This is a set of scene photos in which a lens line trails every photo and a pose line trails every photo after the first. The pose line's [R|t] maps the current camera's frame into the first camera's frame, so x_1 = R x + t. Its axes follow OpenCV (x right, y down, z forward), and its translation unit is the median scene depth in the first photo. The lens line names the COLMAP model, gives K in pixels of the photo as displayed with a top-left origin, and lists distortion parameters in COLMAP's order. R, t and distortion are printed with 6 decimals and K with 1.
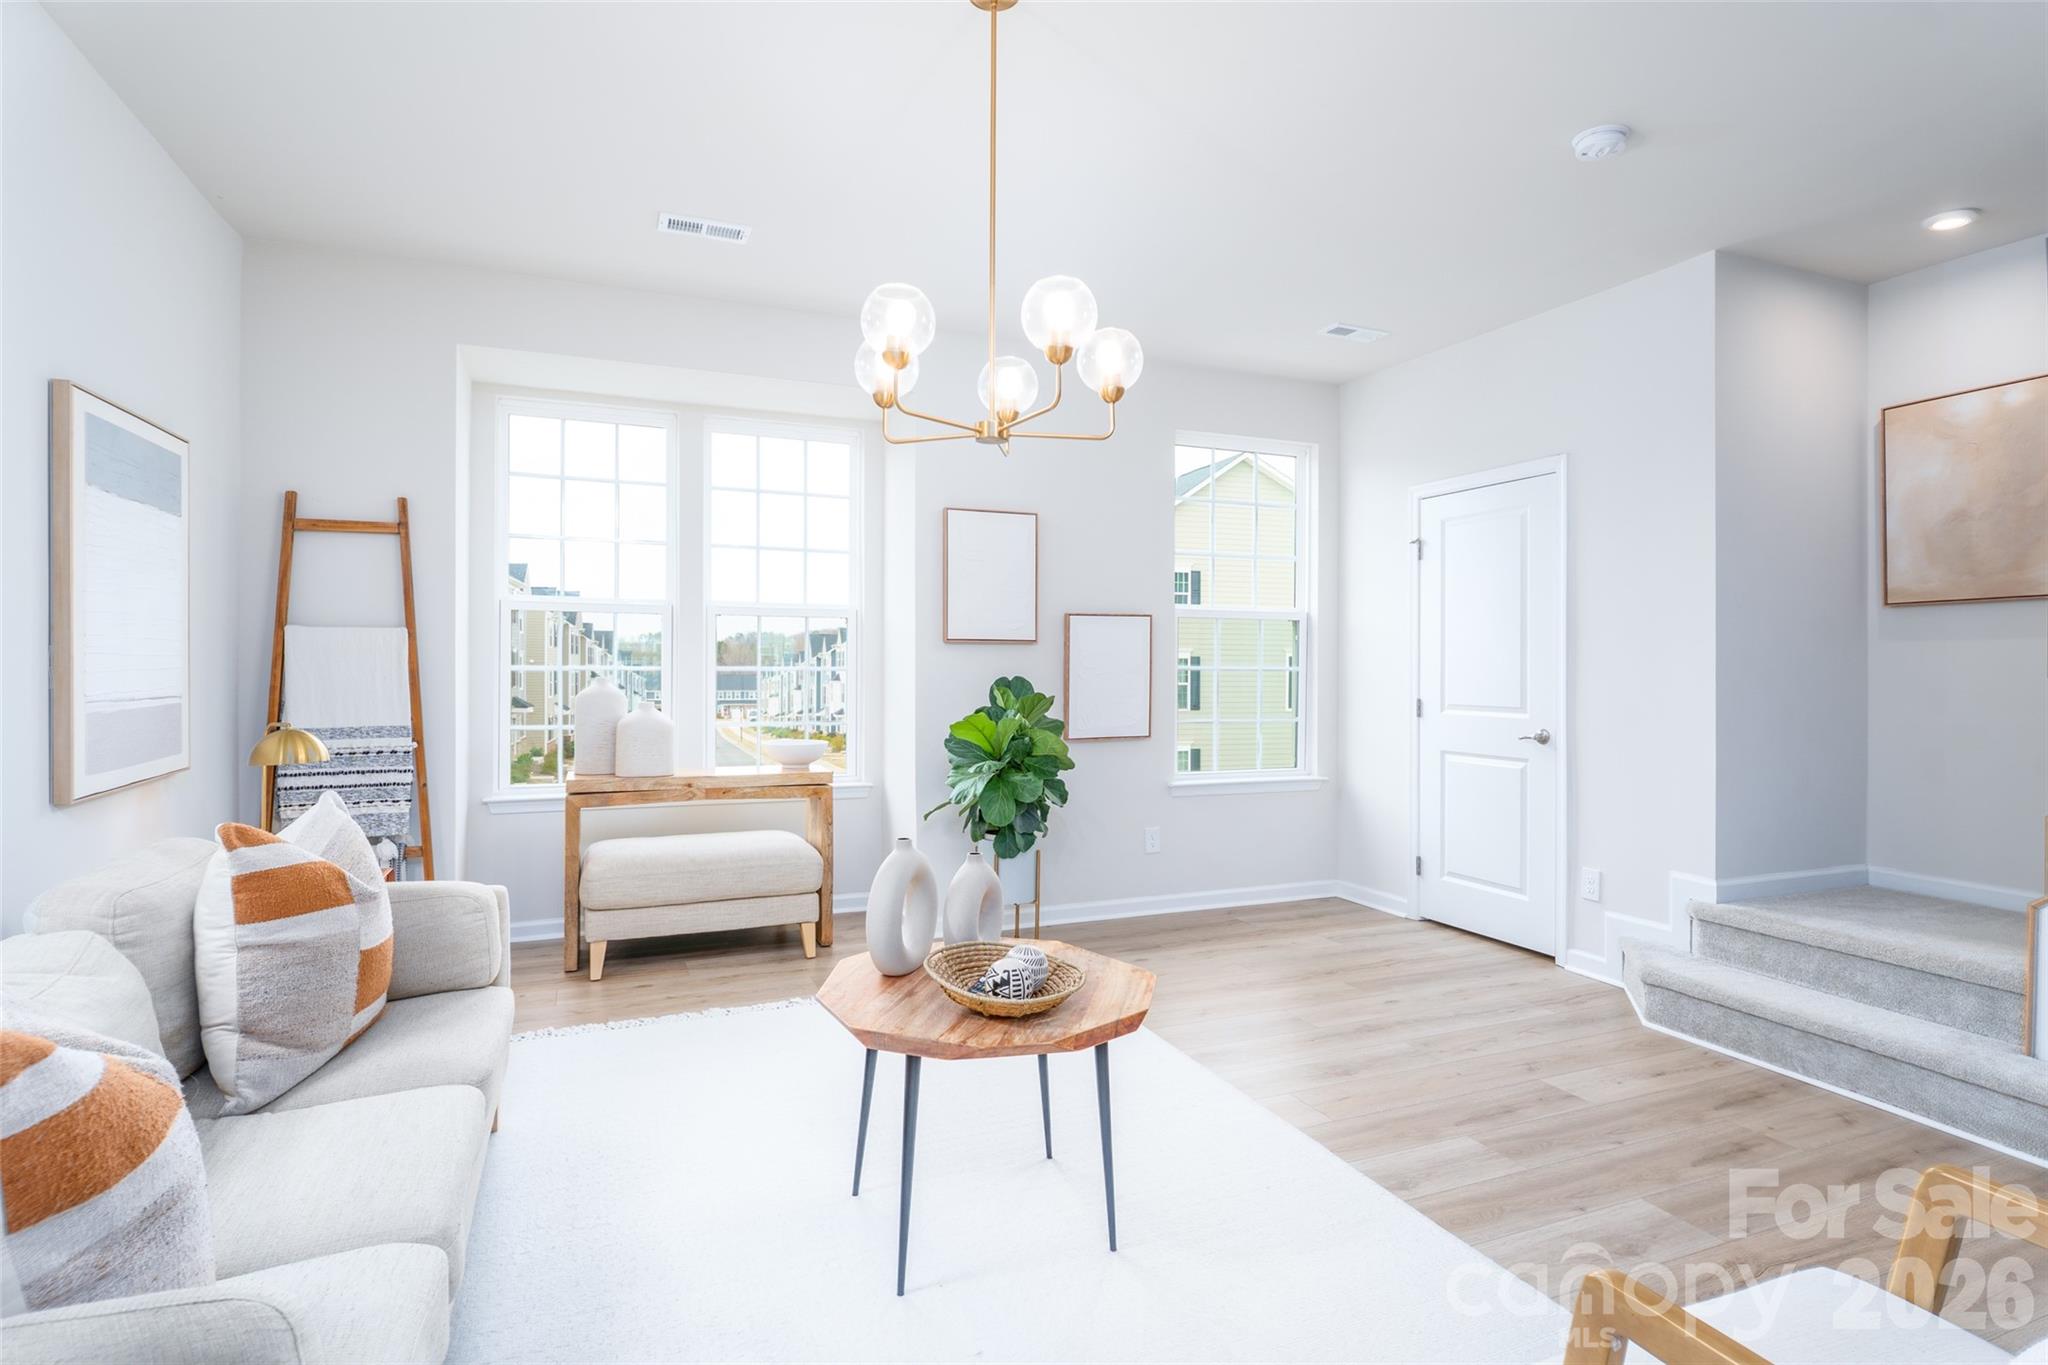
lens RADIAL K [[1049.7, 0, 1031.4], [0, 1049.7, 666.7], [0, 0, 1]] dist [-0.007308, -0.000562]
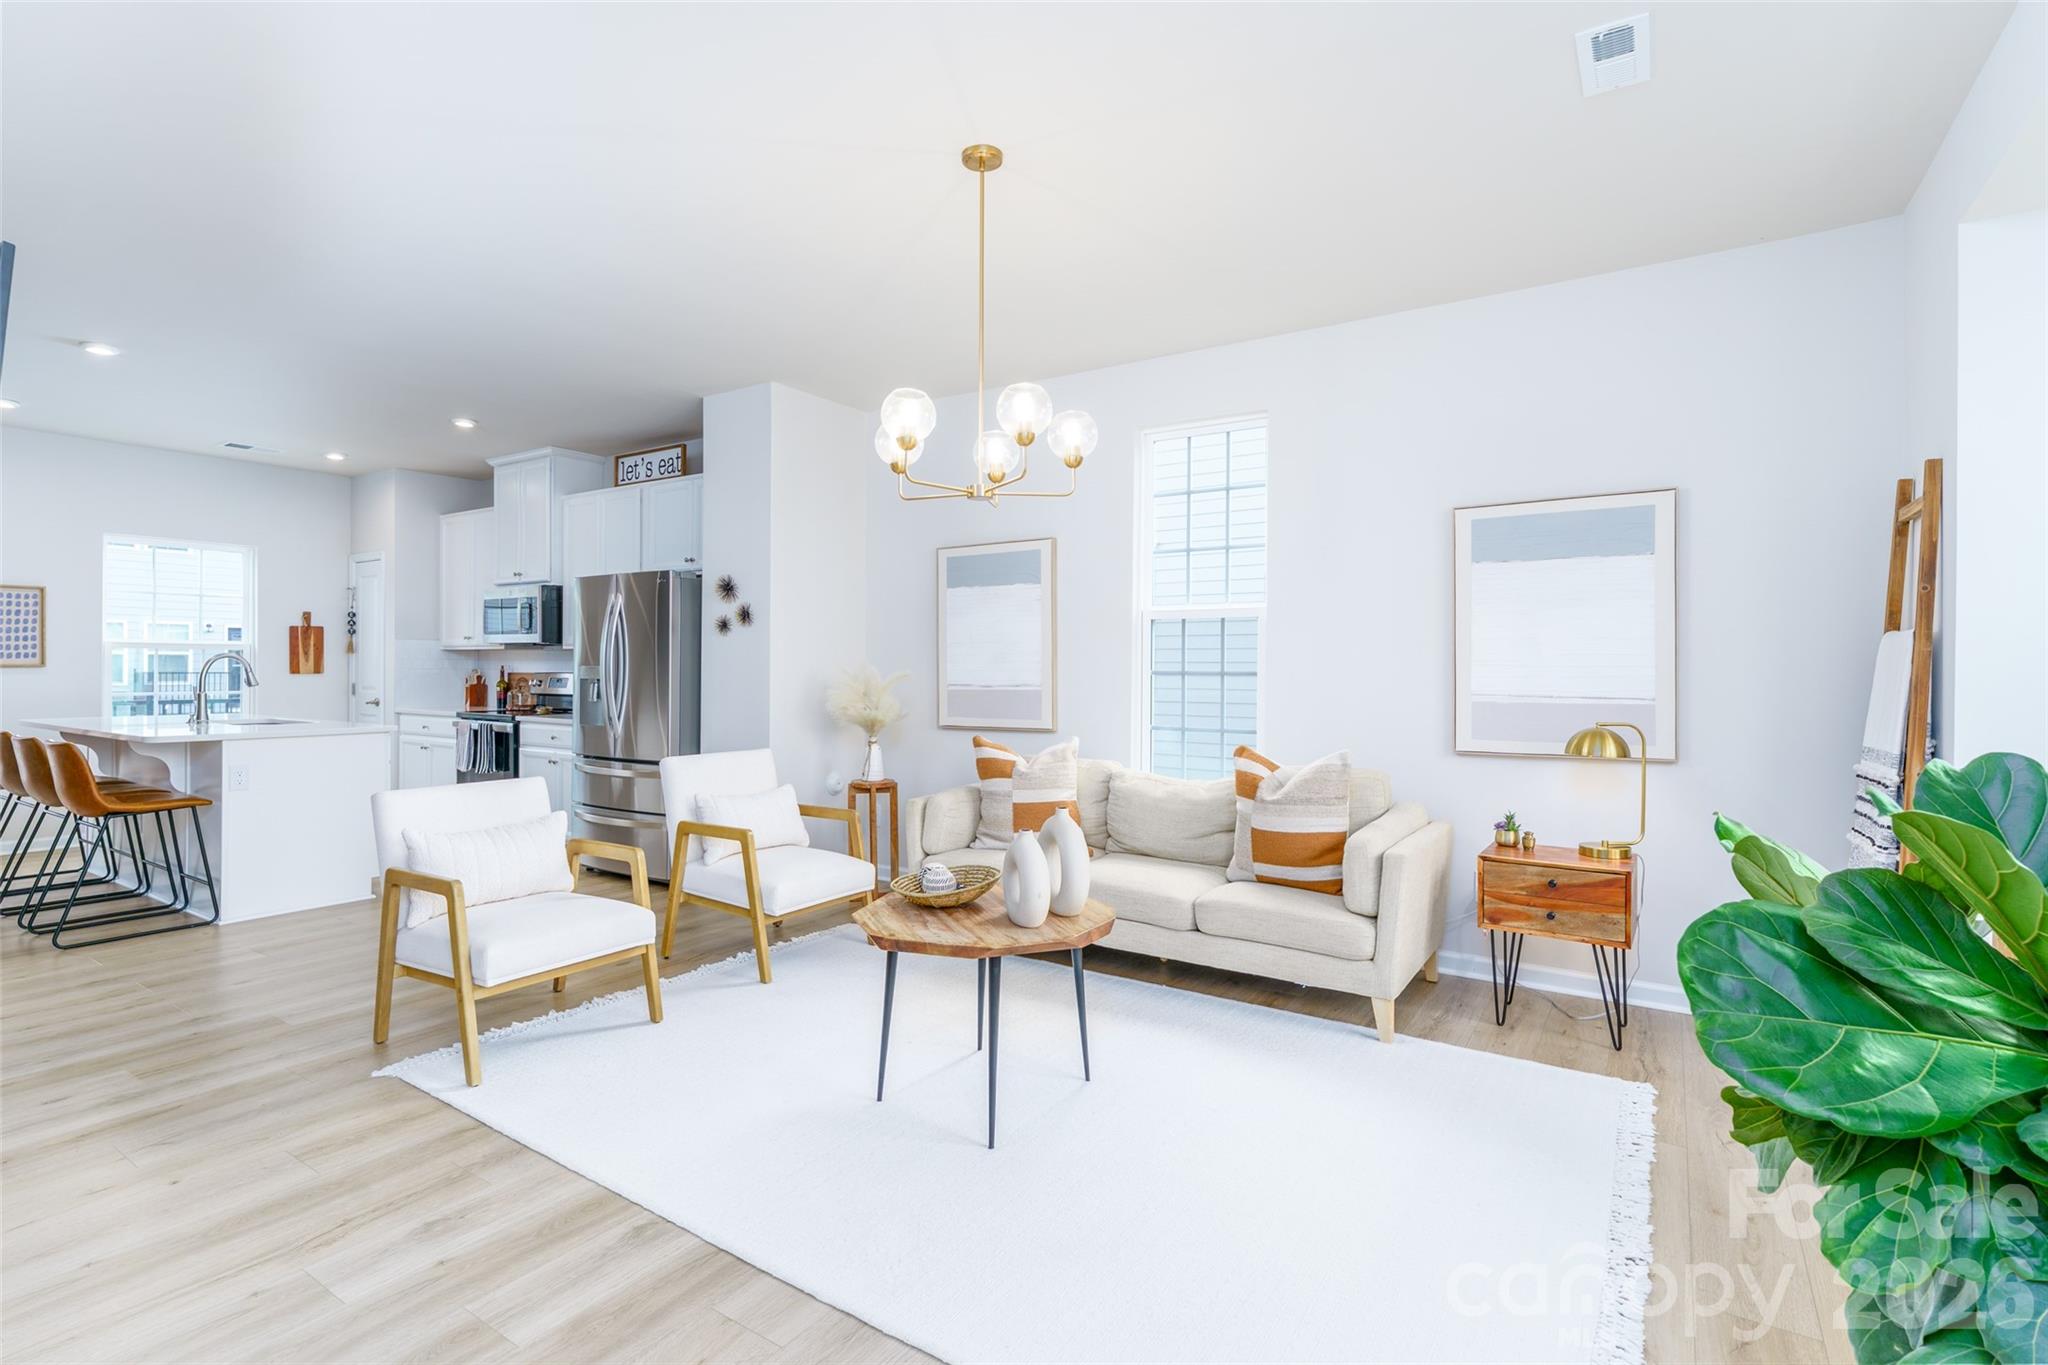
lens RADIAL K [[982.2, 0, 1020.1], [0, 982.2, 668.0], [0, 0, 1]] dist [-0.002719, -0.000960]
pose [[-0.830961, -0.009911, -0.556242, 0.338953], [-0.012824, 0.999917, 0.001341, -0.004911], [0.556183, 0.008247, -0.831019, 1.152376]]
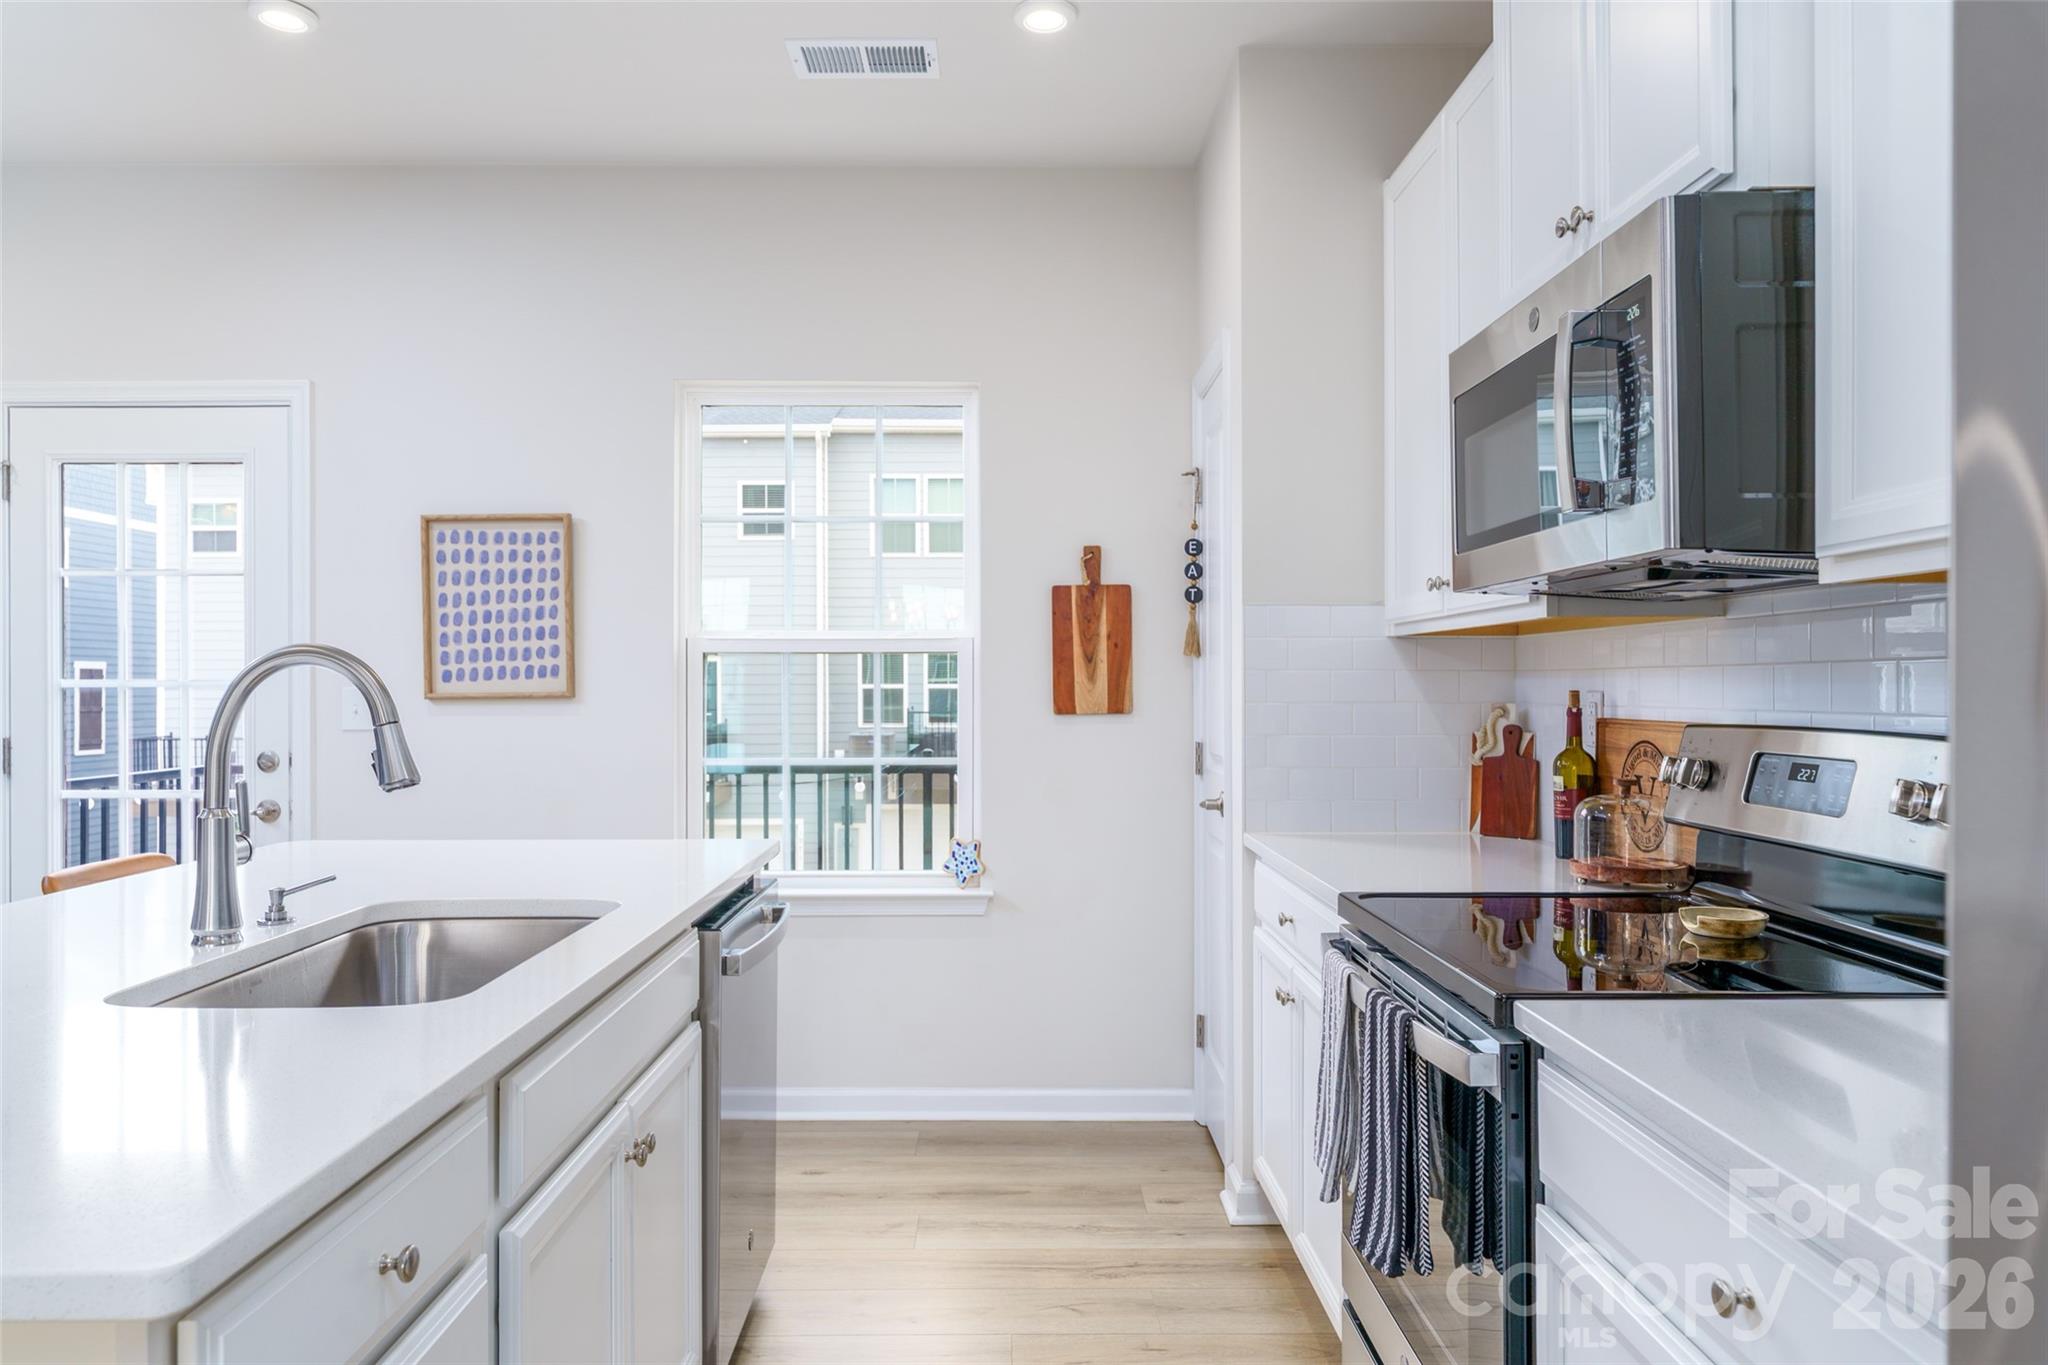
lens RADIAL K [[1363.6, 0, 1022.8], [0, 1363.6, 678.9], [0, 0, 1]] dist [-0.002666, -0.000737]
pose [[-0.928300, -0.003942, 0.371810, 0.123688], [-0.001895, 0.999981, 0.005872, -0.004076], [-0.371827, 0.004746, -0.928290, -0.220719]]
